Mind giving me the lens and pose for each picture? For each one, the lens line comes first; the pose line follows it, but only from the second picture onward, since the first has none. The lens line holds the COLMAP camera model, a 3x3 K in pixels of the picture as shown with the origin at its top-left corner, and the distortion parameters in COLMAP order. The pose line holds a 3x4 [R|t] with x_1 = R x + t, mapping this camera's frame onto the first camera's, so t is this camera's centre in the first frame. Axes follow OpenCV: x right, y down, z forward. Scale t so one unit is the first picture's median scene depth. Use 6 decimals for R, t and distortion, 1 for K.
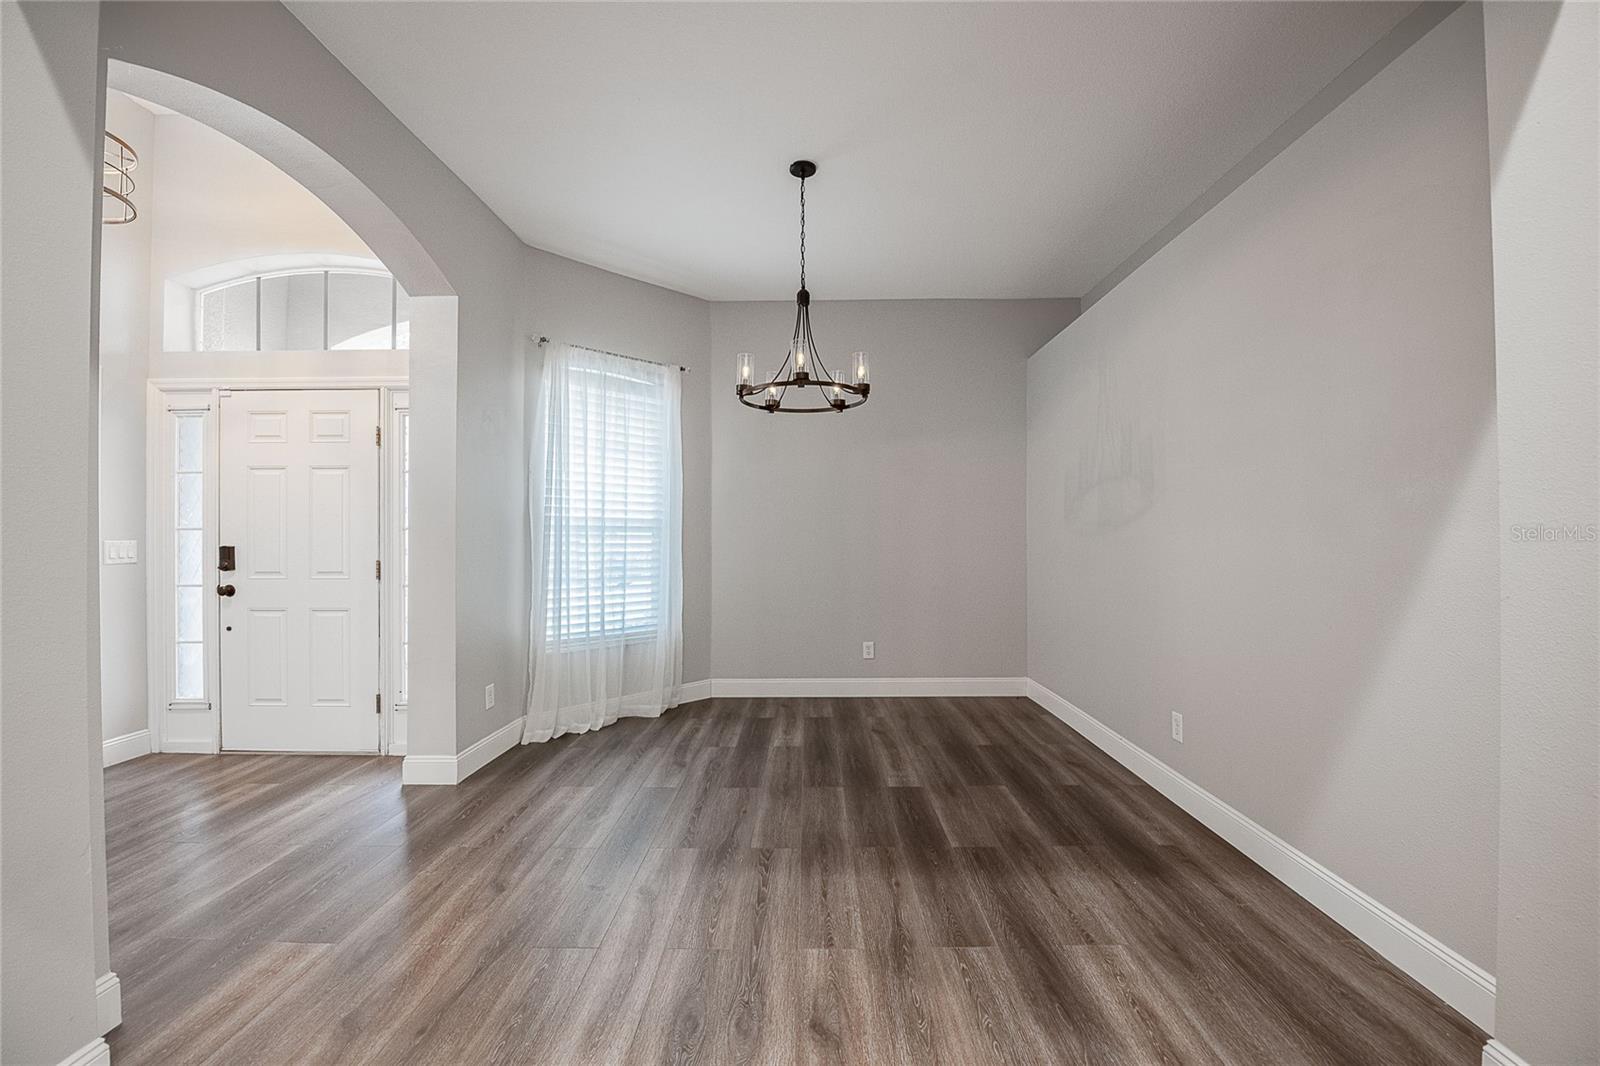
lens RADIAL K [[648.1, 0, 802.4], [0, 648.1, 535.9], [0, 0, 1]] dist [-0.014649, 0.000132]
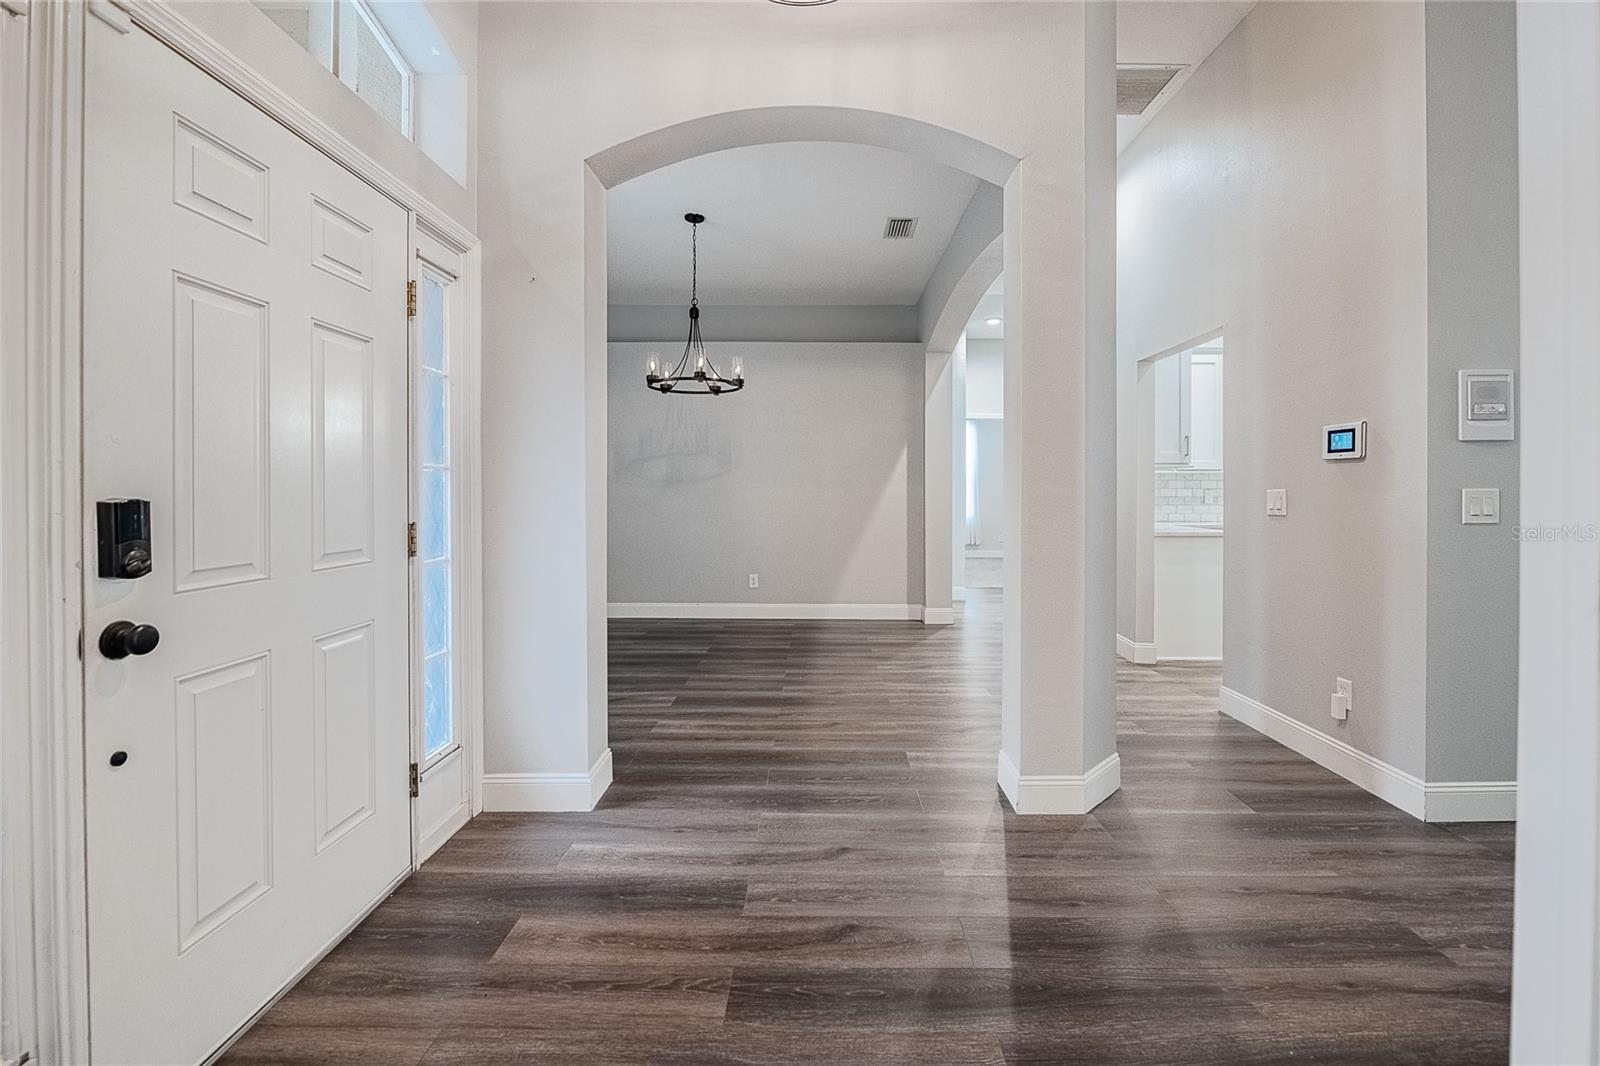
lens RADIAL K [[648.1, 0, 795.8], [0, 648.1, 498.6], [0, 0, 1]] dist [-0.014649, 0.000132]
pose [[0.012156, -0.003747, 0.999919, -1.756886], [-0.000724, 0.999993, 0.003756, 0.020631], [-0.999926, -0.000769, 0.012154, 0.960783]]
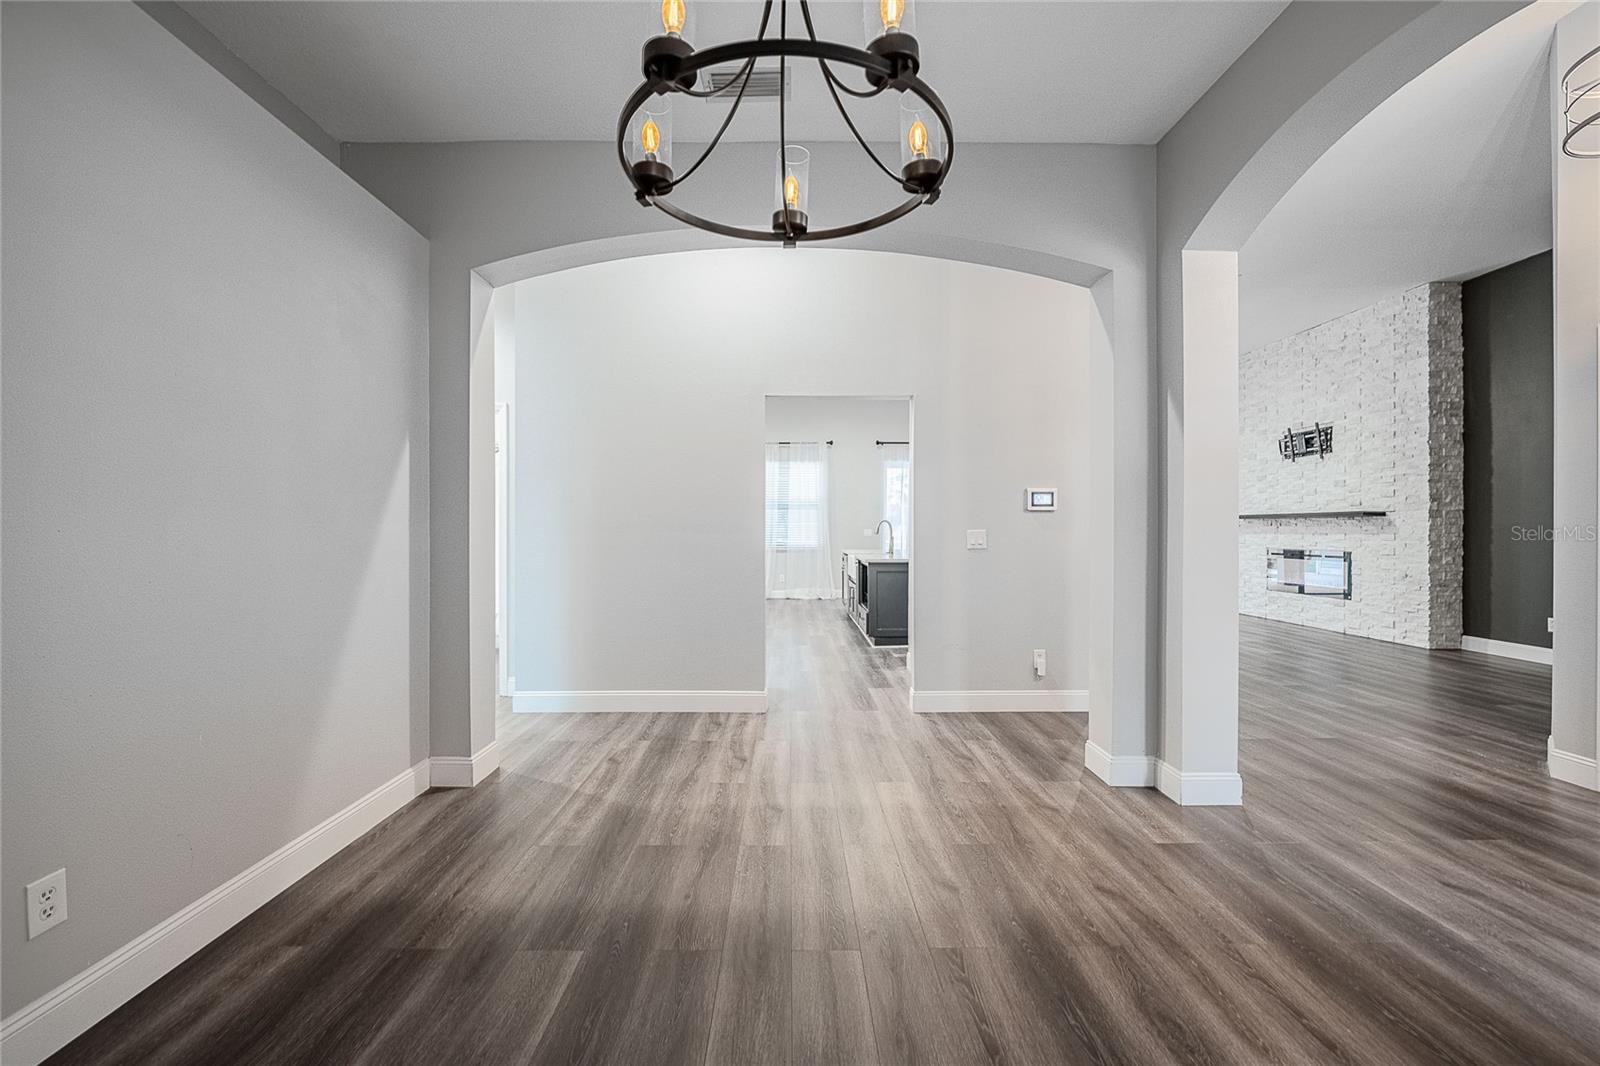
lens RADIAL K [[648.1, 0, 795.7], [0, 648.1, 529.1], [0, 0, 1]] dist [-0.014649, 0.000132]
pose [[-0.999781, 0.004512, -0.020446, 0.005803], [0.004569, 0.999986, -0.002756, 0.008848], [0.020434, -0.002848, -0.999787, 1.751280]]
